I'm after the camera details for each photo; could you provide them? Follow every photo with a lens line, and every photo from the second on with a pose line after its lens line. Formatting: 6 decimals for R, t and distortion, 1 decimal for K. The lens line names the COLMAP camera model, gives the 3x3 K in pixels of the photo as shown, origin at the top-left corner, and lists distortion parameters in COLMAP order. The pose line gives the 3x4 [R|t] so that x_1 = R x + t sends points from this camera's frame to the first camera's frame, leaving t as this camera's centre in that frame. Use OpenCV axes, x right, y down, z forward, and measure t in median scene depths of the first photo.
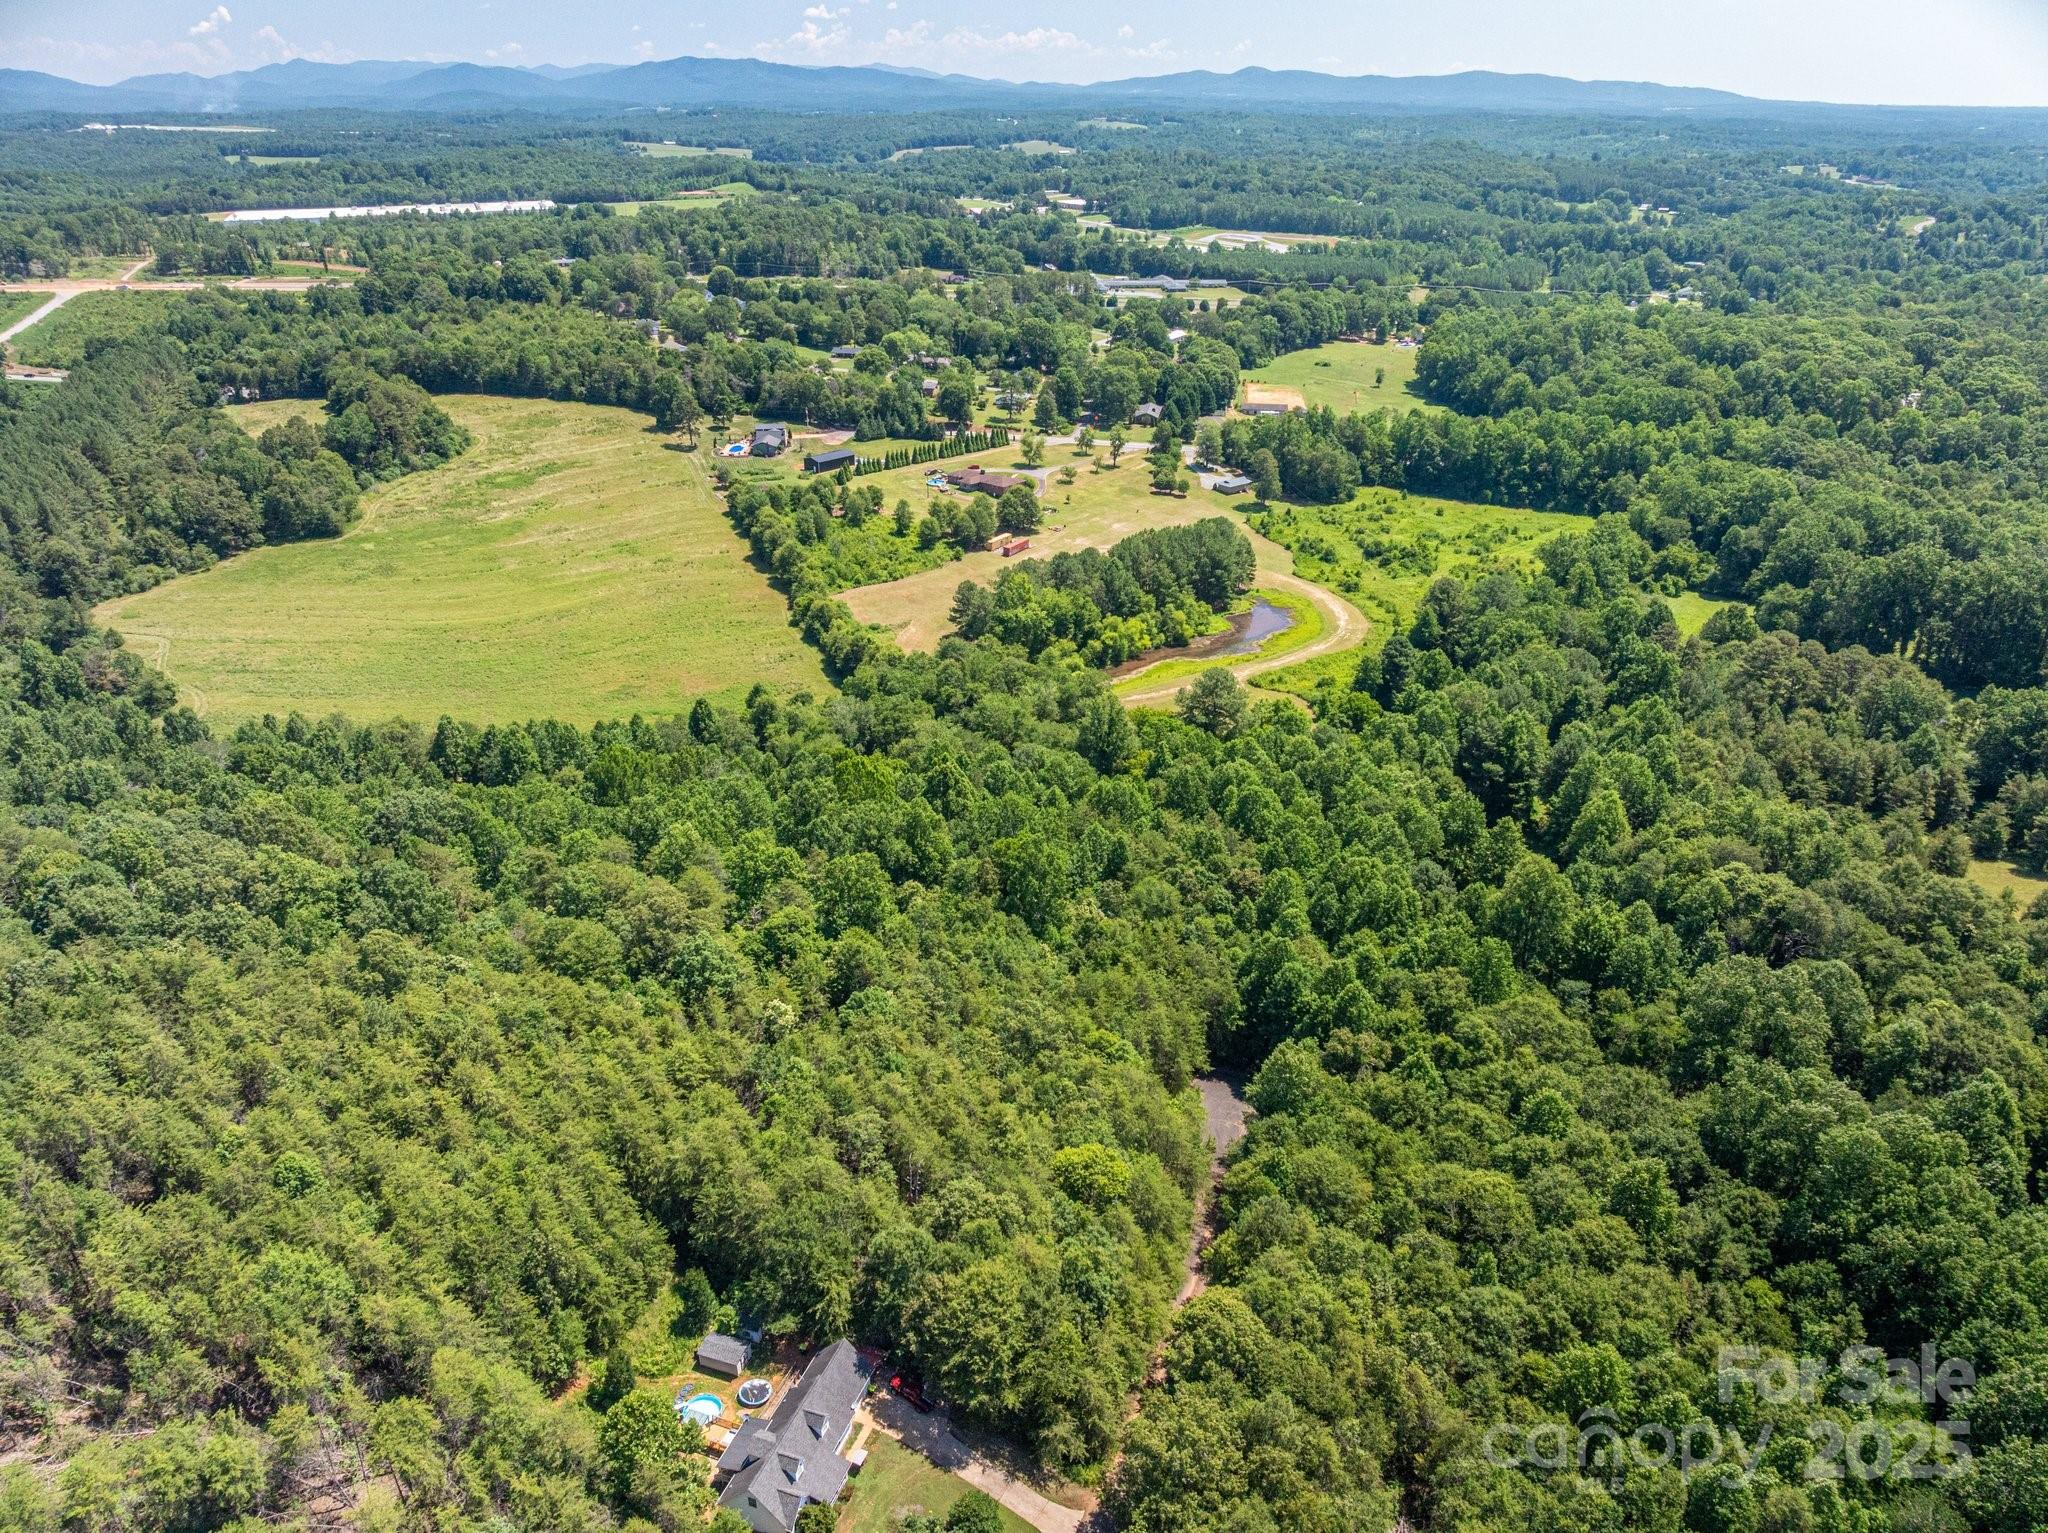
lens RADIAL K [[1441.8, 0, 1032.6], [0, 1441.8, 766.0], [0, 0, 1]] dist [-0.058912, 0.030111]
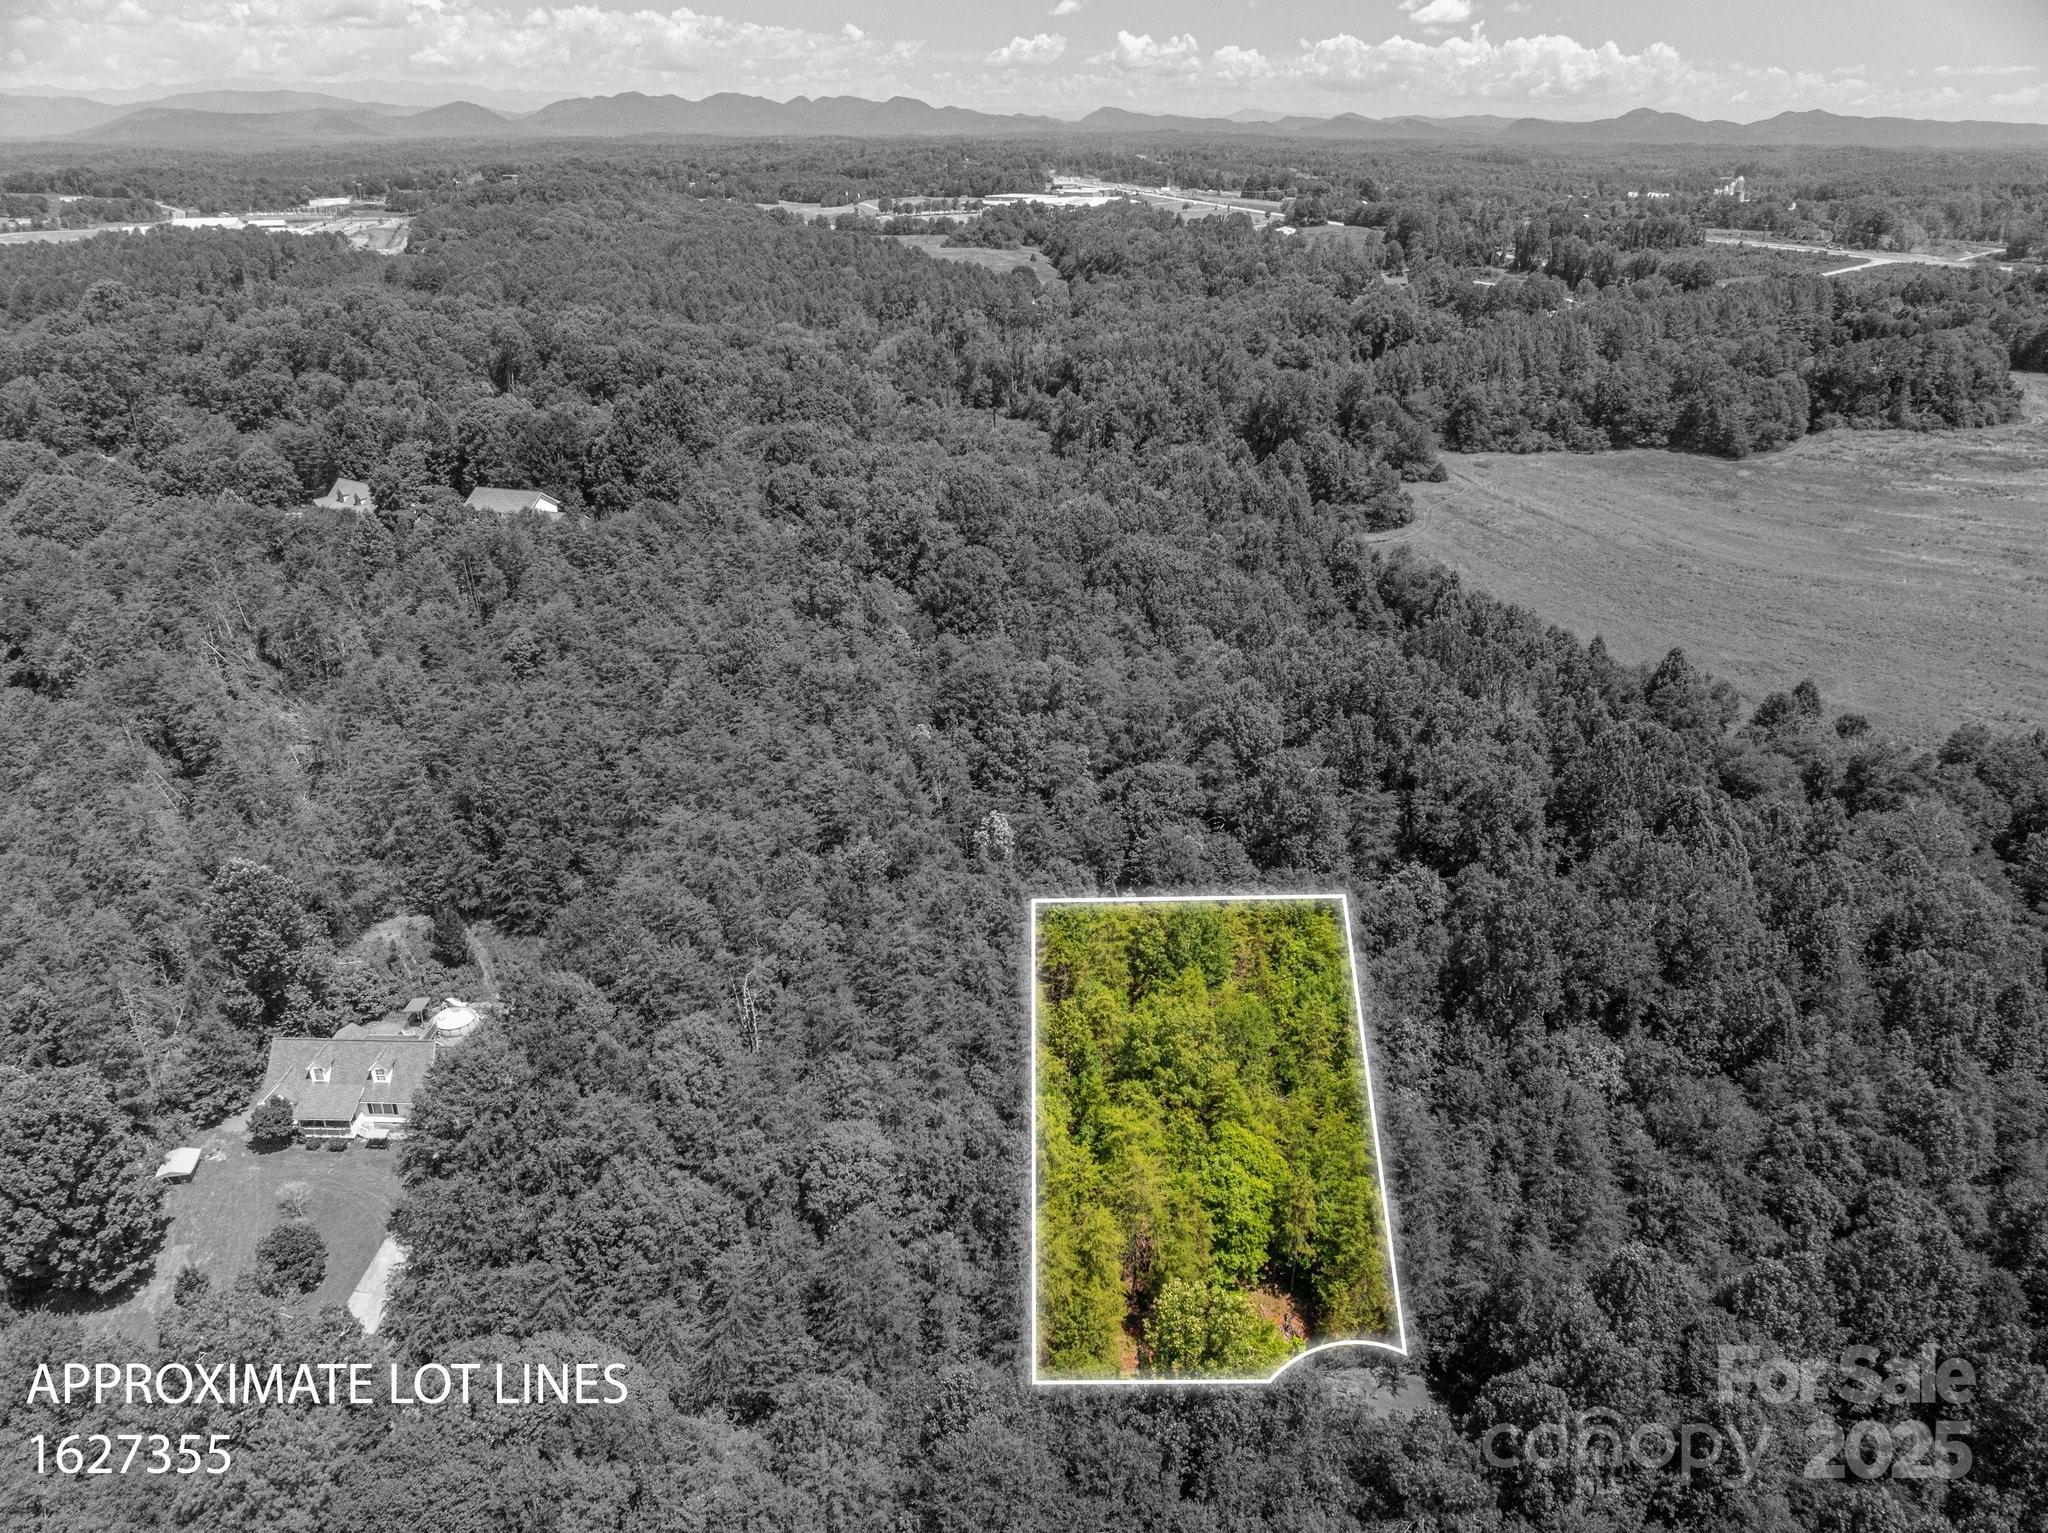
lens RADIAL K [[1441.8, 0, 1032.6], [0, 1441.8, 766.0], [0, 0, 1]] dist [-0.058912, 0.030111]
pose [[0.328404, 0.380852, -0.864351, 0.174722], [-0.409137, 0.882158, 0.233249, -0.016763], [0.851327, 0.277038, 0.445525, 0.237934]]
